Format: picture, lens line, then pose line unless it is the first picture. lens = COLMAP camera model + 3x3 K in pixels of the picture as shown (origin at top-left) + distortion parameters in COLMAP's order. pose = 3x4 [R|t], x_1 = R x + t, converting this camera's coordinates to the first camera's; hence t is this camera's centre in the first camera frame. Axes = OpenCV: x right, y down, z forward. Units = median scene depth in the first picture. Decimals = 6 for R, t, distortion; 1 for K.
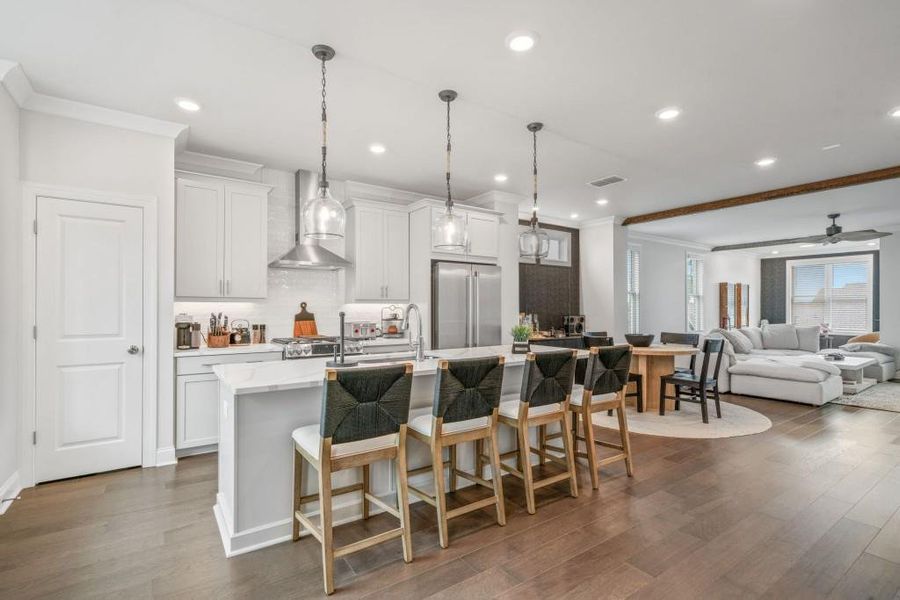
lens RADIAL K [[413.3, 0, 447.4], [0, 413.3, 307.1], [0, 0, 1]] dist [0.001492, -0.000148]
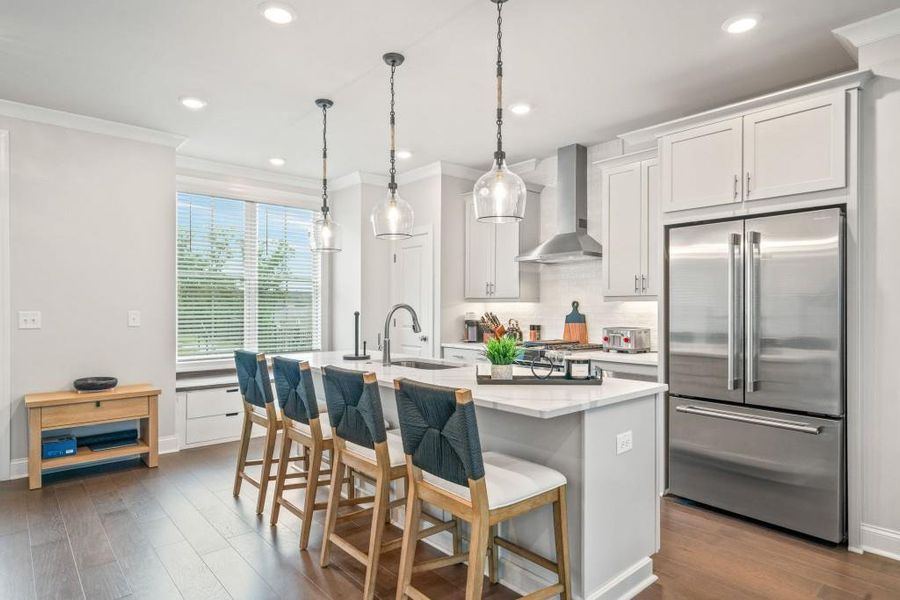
lens RADIAL K [[504.7, 0, 451.7], [0, 504.7, 311.6], [0, 0, 1]] dist [-0.001497, -0.000808]
pose [[0.127930, 0.010188, -0.991731, 0.622179], [0.004031, 0.999934, 0.010792, -0.002522], [0.991775, -0.005379, 0.127881, 0.589296]]
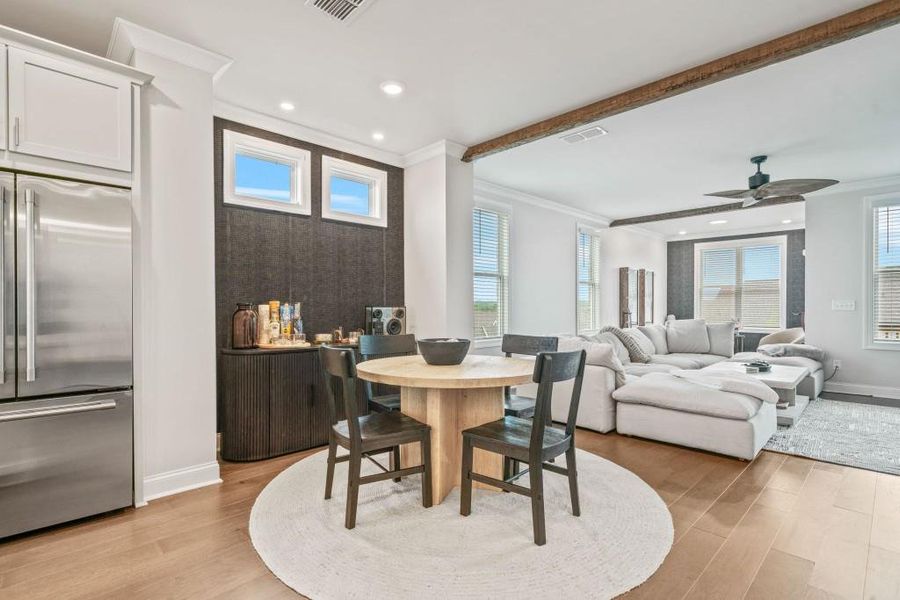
lens RADIAL K [[440.7, 0, 450.9], [0, 440.7, 305.9], [0, 0, 1]] dist [0.001529, 0.000190]
pose [[0.982847, 0.000829, 0.184419, 0.403573], [-0.001376, 0.999995, 0.002839, 0.024746], [-0.184415, -0.003044, 0.982844, 0.506195]]
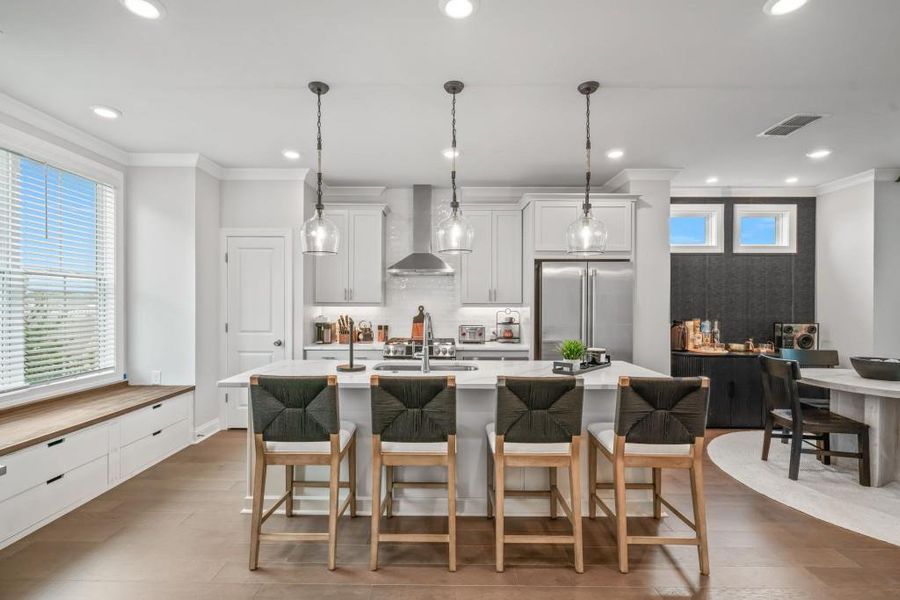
lens RADIAL K [[405.6, 0, 438.1], [0, 405.6, 307.9], [0, 0, 1]] dist [-0.000296, 0.000101]
pose [[0.820519, 0.007409, -0.571572, 0.289751], [-0.001149, 0.999935, 0.011312, -0.017831], [0.571619, -0.008626, 0.820474, 0.138882]]
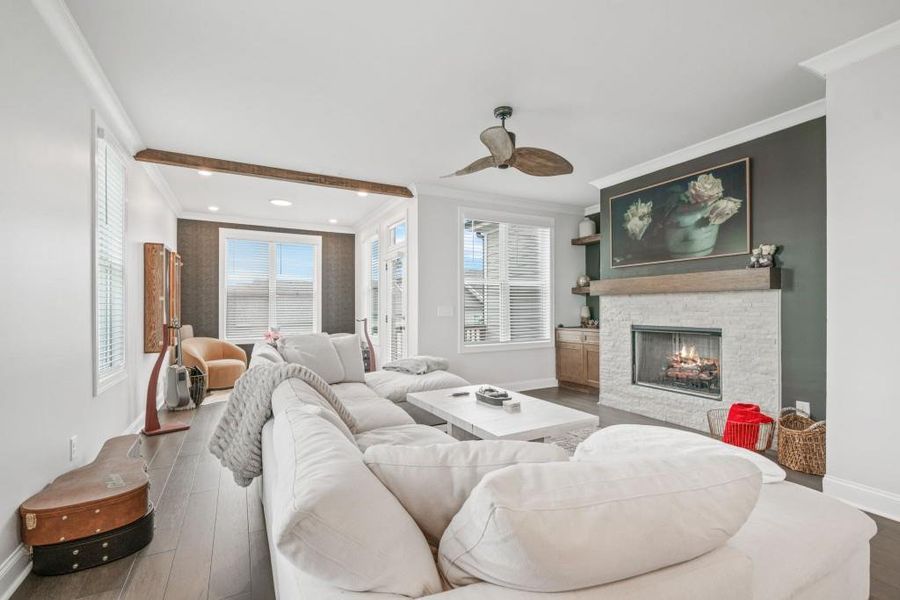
lens RADIAL K [[399.8, 0, 448.0], [0, 399.8, 307.3], [0, 0, 1]] dist [0.000696, -0.000027]
pose [[0.111366, 0.001820, 0.993778, 0.605680], [0.000510, 0.999998, -0.001889, 0.016549], [-0.993779, 0.000717, 0.111365, 1.353288]]
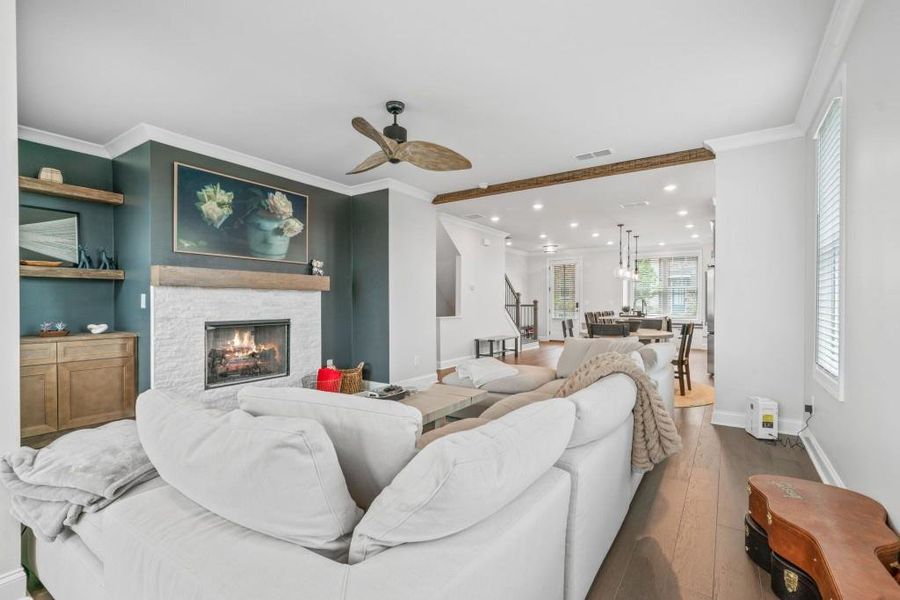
lens RADIAL K [[413.3, 0, 447.4], [0, 413.3, 307.1], [0, 0, 1]] dist [0.001492, -0.000148]
pose [[-0.931736, 0.003955, -0.363114, 1.418715], [0.001828, 0.999979, 0.006199, 0.021356], [0.363131, 0.005112, -0.931724, 1.990732]]
